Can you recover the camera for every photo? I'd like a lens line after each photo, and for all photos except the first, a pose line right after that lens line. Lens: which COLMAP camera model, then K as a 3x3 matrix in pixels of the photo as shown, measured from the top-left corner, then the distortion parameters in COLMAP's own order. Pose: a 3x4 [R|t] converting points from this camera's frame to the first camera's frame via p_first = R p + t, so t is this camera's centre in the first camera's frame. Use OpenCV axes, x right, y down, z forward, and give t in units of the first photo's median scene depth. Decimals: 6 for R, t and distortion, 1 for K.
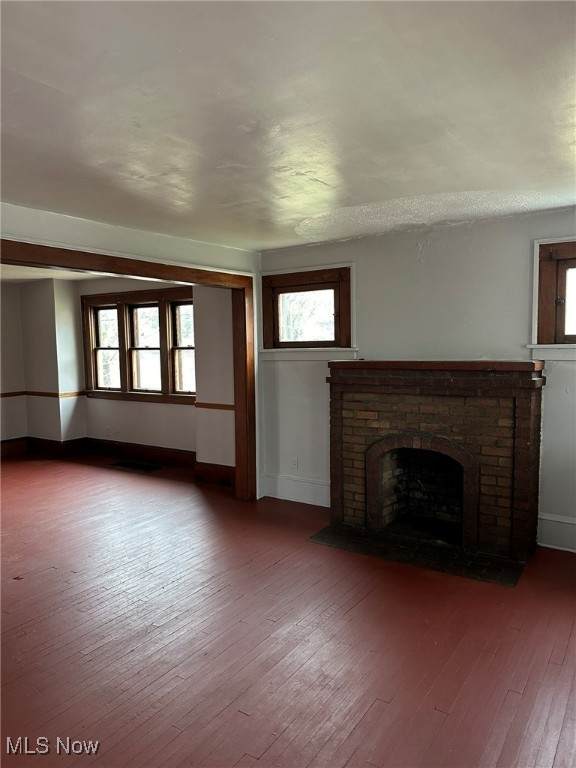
lens RADIAL K [[535.0, 0, 293.8], [0, 535.0, 389.7], [0, 0, 1]] dist [0.030358, -0.038387]
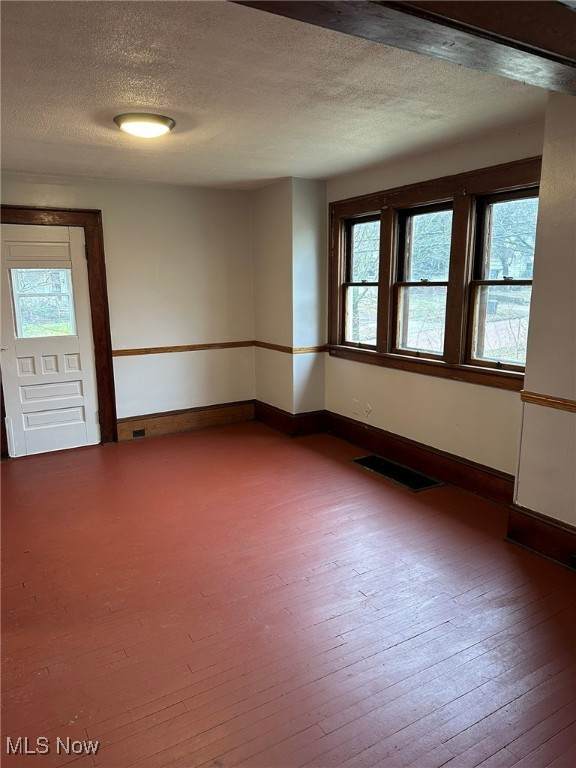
lens RADIAL K [[535.0, 0, 285.0], [0, 535.0, 390.4], [0, 0, 1]] dist [0.030358, -0.038387]
pose [[0.894672, 0.093496, -0.436830, -0.134590], [-0.044799, 0.991702, 0.120502, -0.022809], [0.444472, -0.088240, 0.891436, 0.367474]]
